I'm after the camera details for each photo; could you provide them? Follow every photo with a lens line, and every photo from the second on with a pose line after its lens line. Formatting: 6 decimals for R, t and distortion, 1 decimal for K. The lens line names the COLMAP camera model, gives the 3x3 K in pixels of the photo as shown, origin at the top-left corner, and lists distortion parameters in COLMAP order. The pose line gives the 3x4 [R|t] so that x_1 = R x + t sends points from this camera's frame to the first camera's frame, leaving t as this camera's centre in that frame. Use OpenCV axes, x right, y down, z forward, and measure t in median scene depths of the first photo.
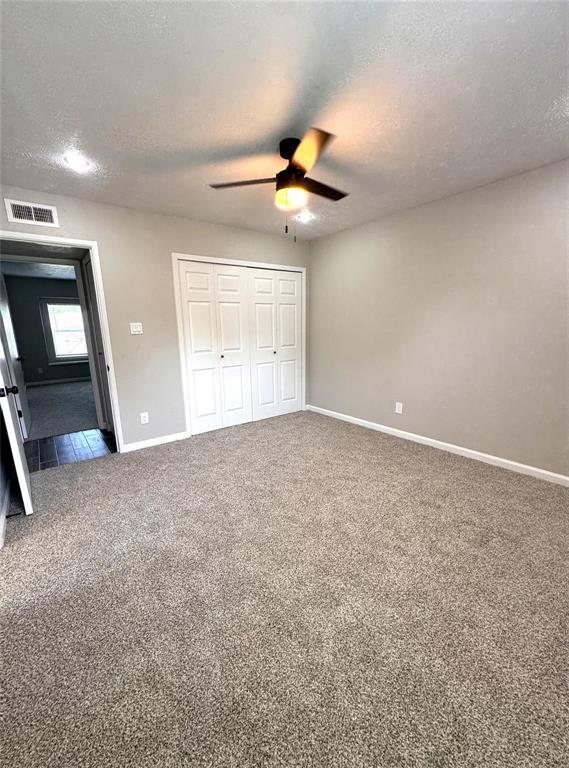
lens RADIAL K [[319.0, 0, 273.9], [0, 319.0, 393.3], [0, 0, 1]] dist [0.001183, -0.000052]
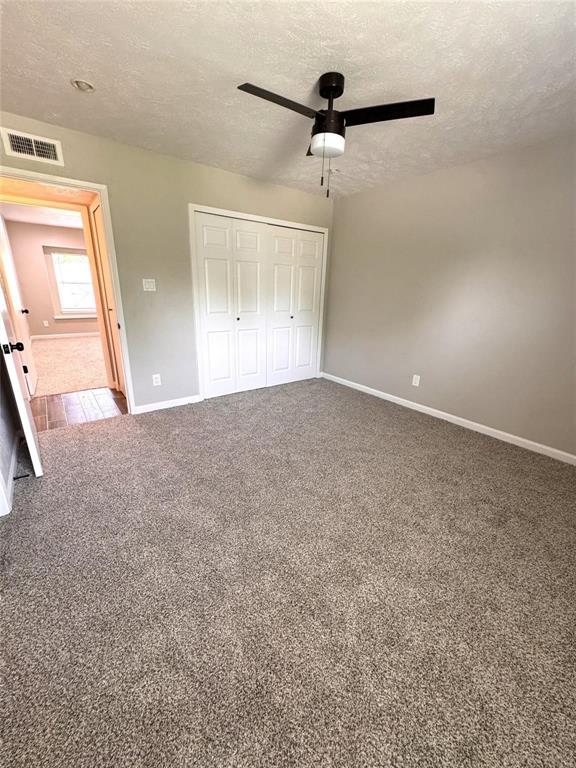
lens RADIAL K [[313.6, 0, 288.0], [0, 313.6, 384.0], [0, 0, 1]] dist [0.000135, 0.000245]
pose [[0.998727, 0.043133, 0.026166, -0.066960], [-0.045254, 0.995200, 0.086768, -0.022245], [-0.022297, -0.087841, 0.995885, 0.087535]]
